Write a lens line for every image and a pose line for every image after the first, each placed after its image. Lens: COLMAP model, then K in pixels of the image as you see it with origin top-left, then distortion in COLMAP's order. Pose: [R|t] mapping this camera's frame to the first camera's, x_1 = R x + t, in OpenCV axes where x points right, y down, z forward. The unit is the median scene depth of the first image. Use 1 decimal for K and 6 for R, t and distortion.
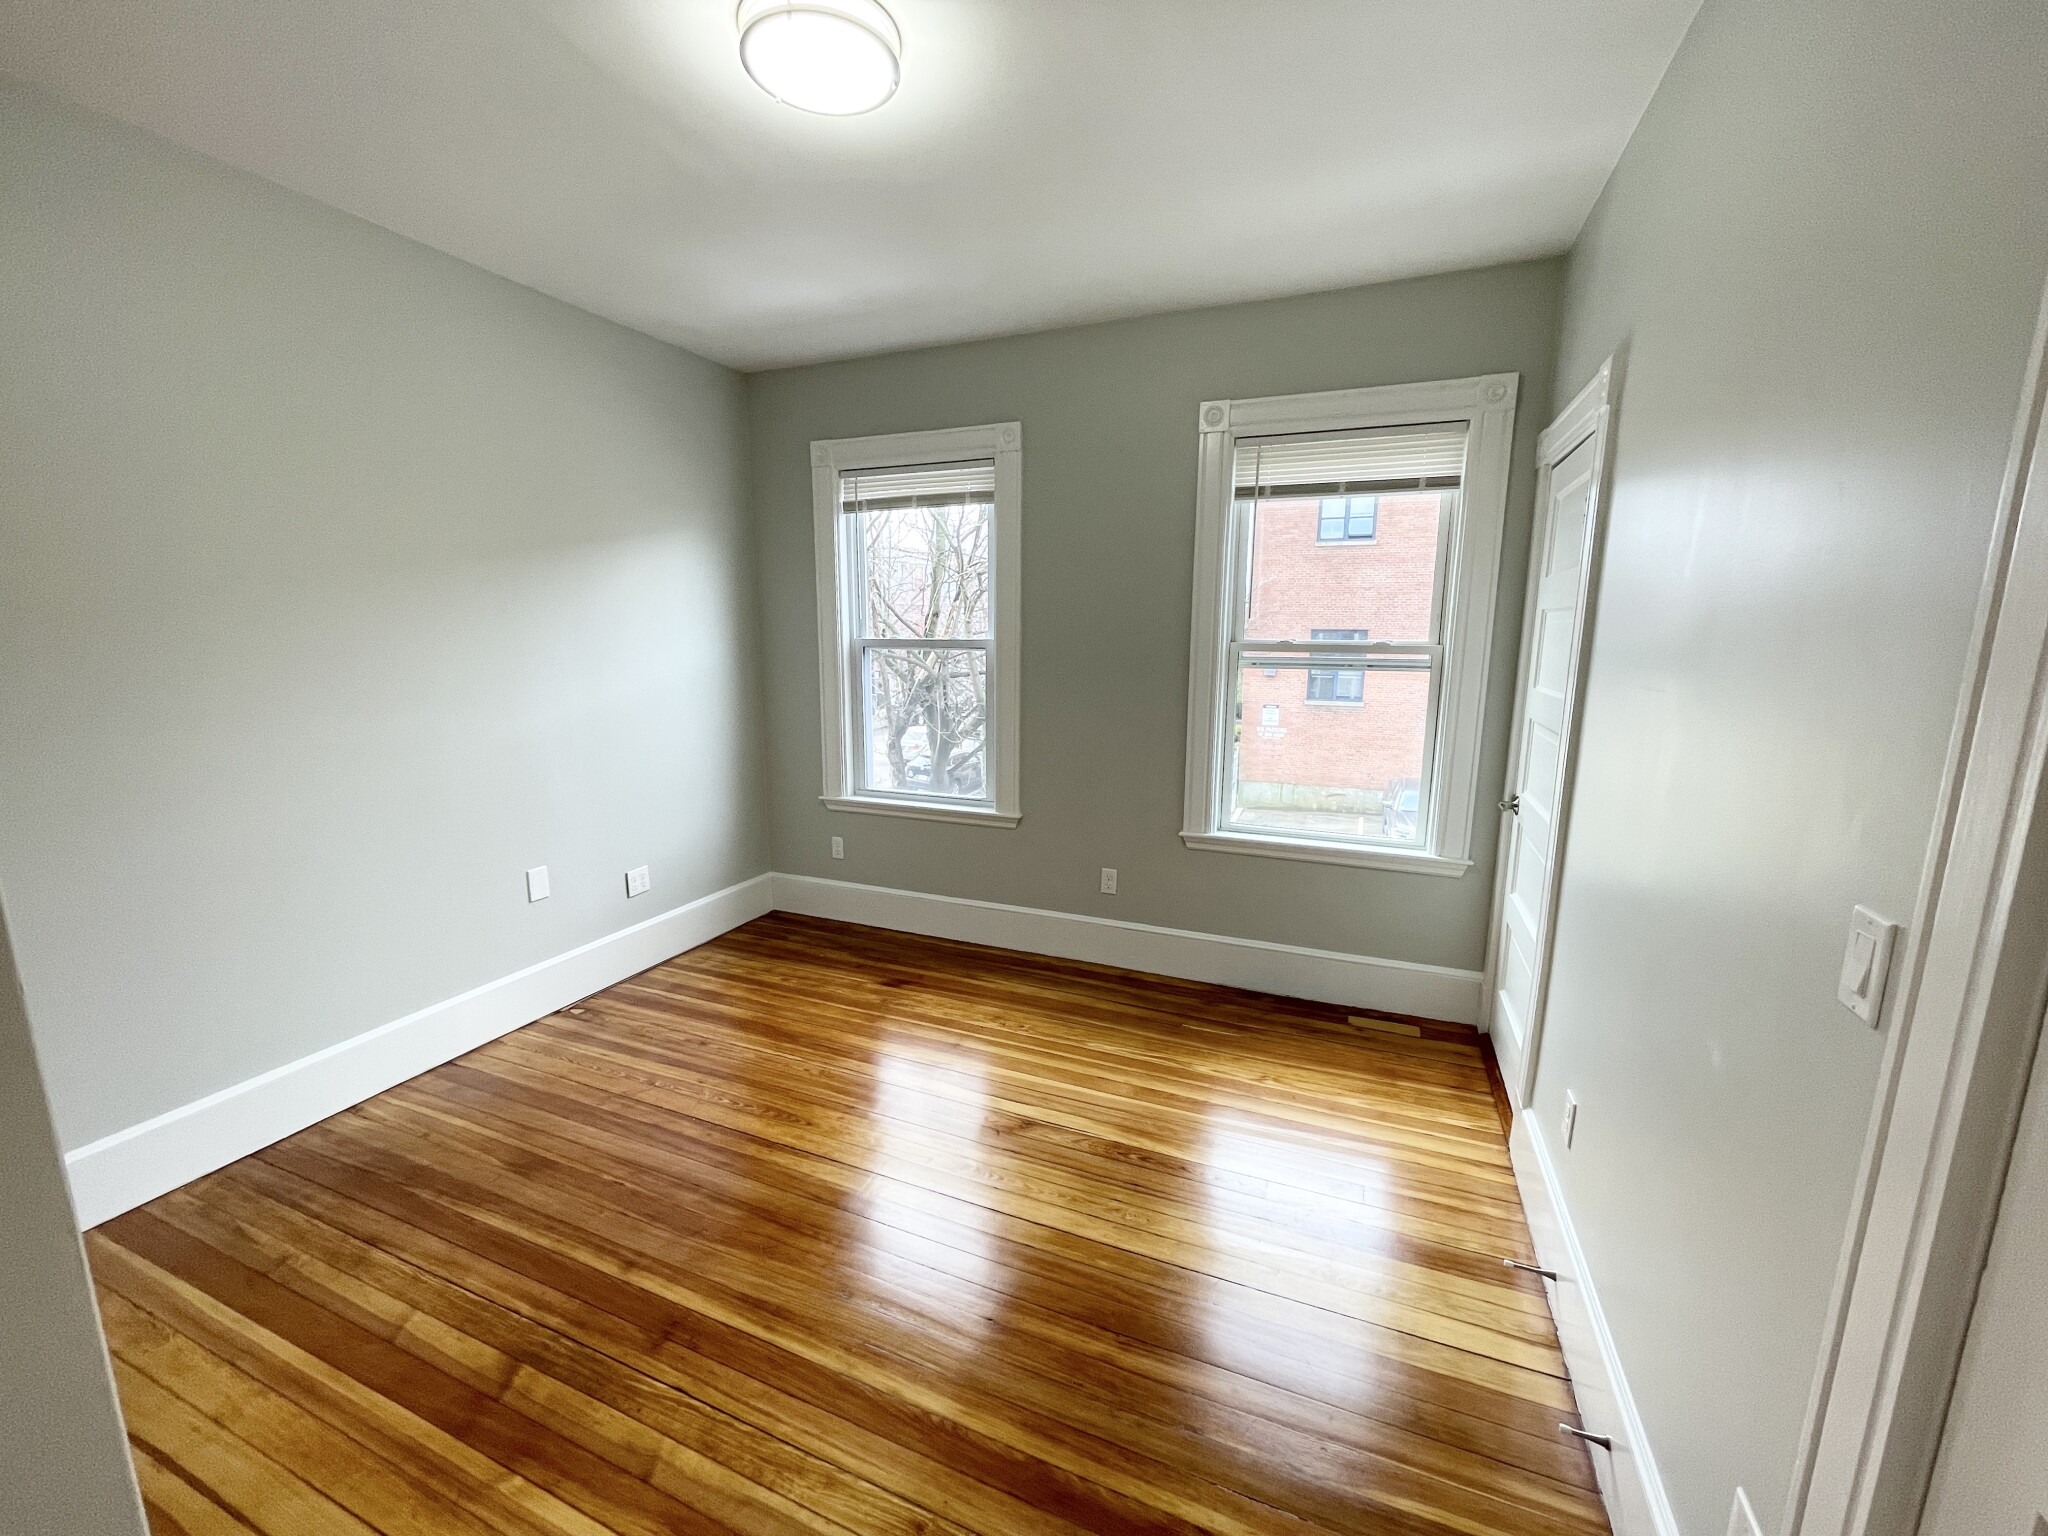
lens RADIAL K [[821.5, 0, 1024.0], [0, 821.5, 768.0], [0, 0, 1]] dist [0.000099, -0.000039]
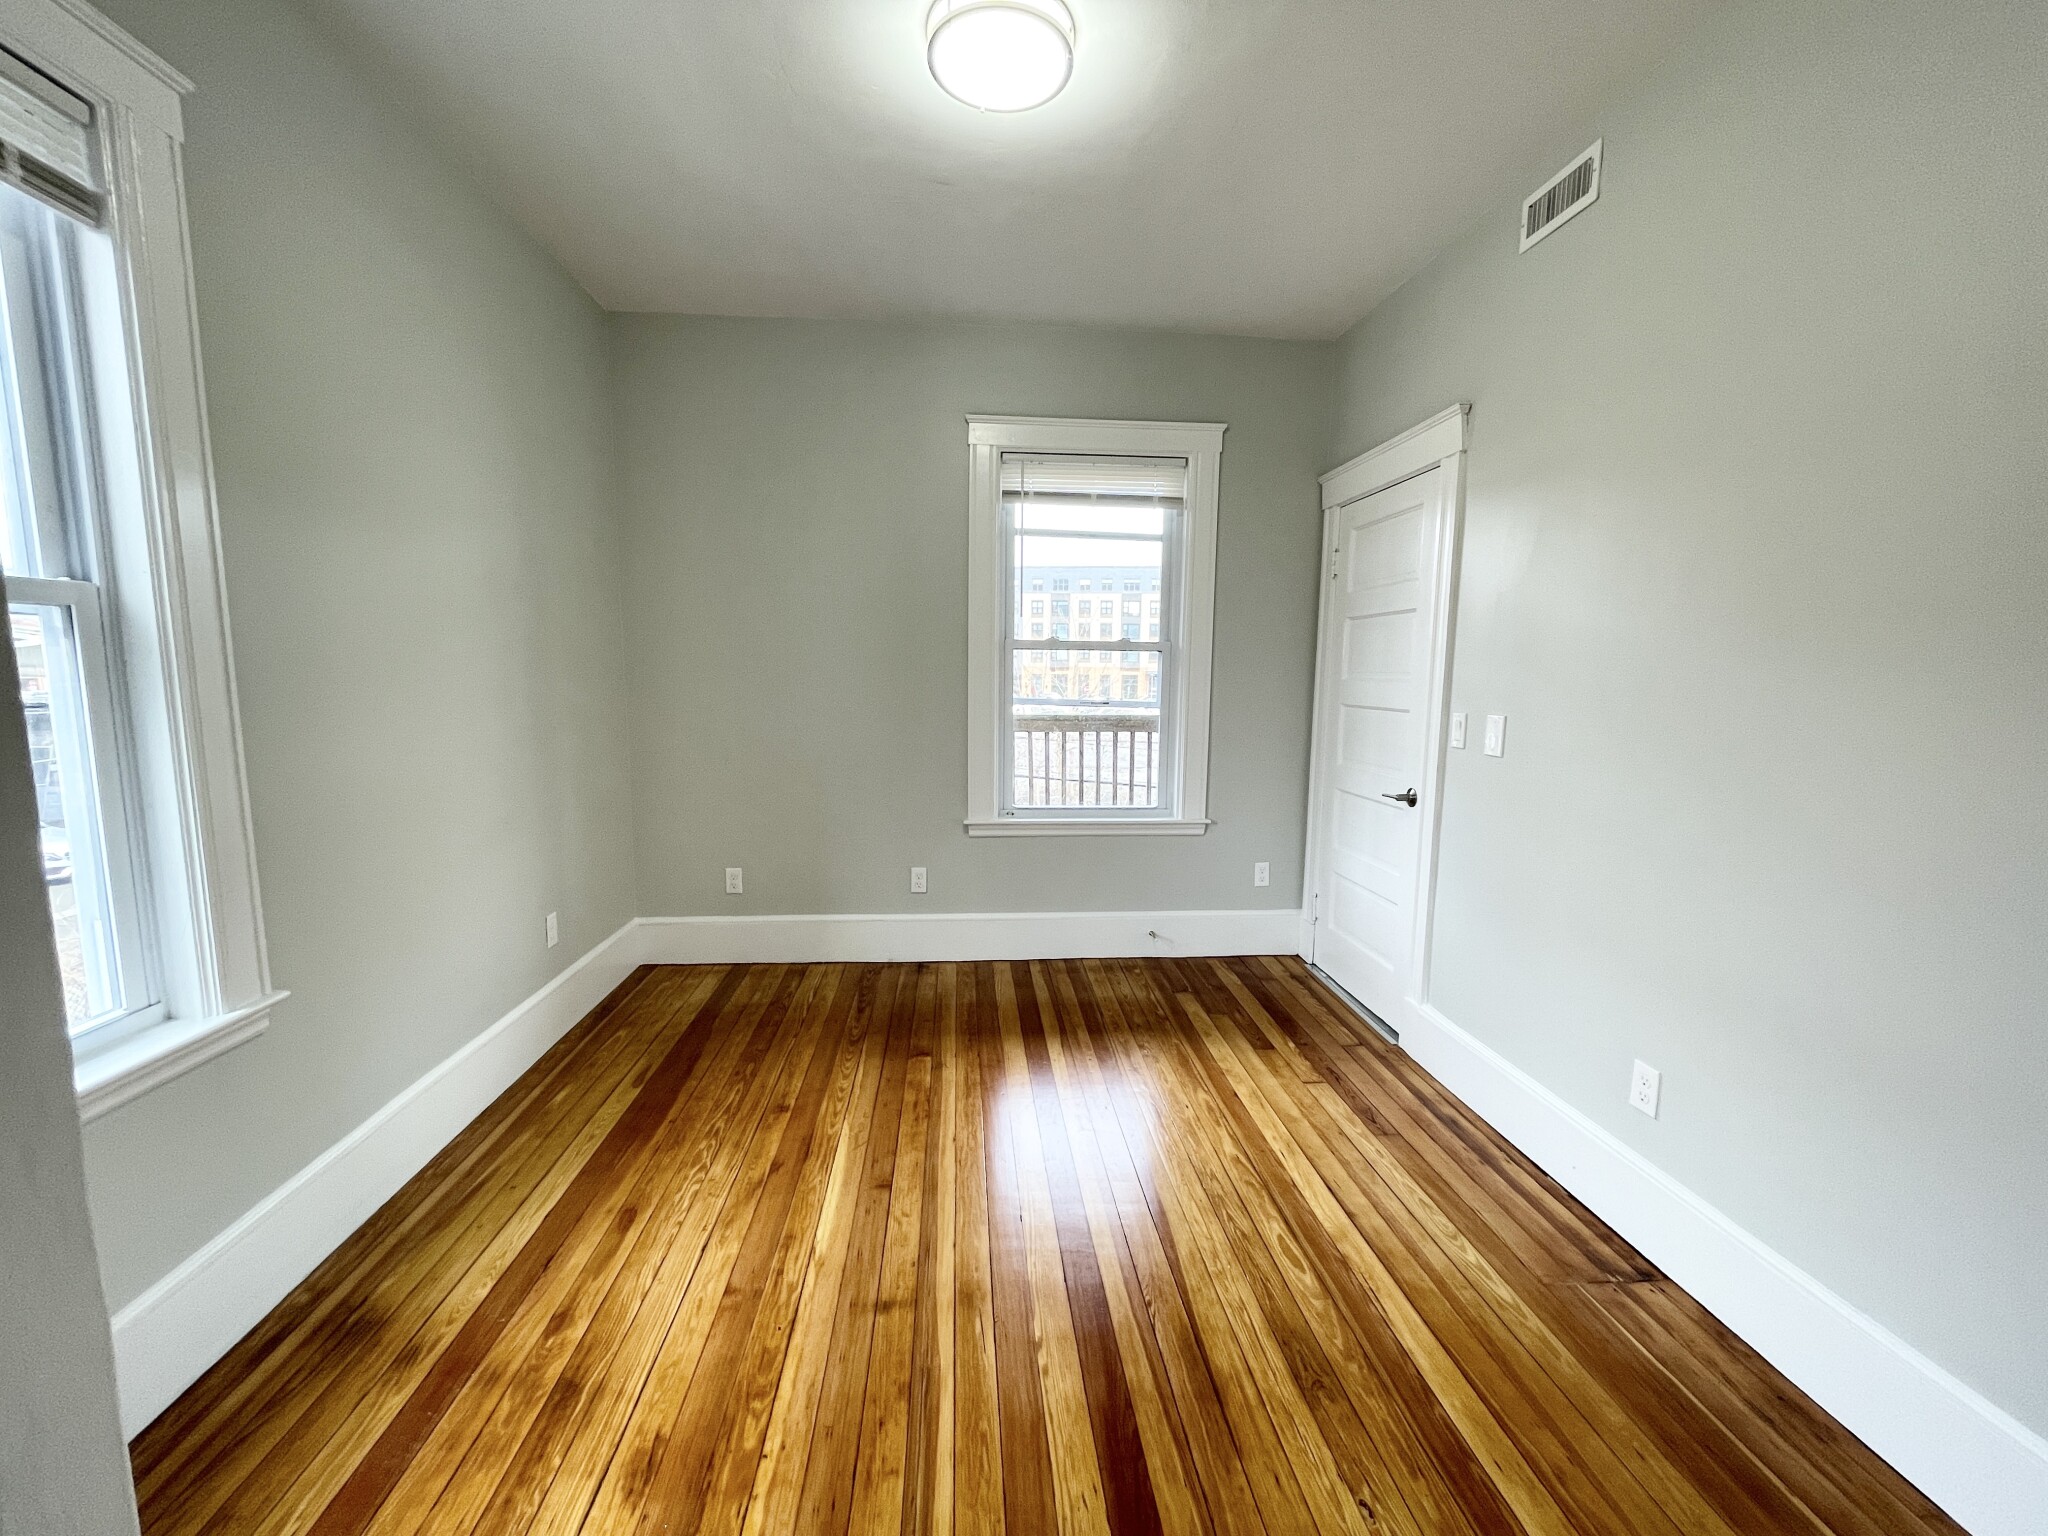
lens RADIAL K [[817.7, 0, 1021.0], [0, 817.7, 730.0], [0, 0, 1]] dist [-0.041372, -0.000019]
pose [[0.893545, -0.050091, 0.446171, -0.218052], [0.063801, 0.997838, -0.015748, -0.017085], [-0.444417, 0.042538, 0.894809, 0.074972]]
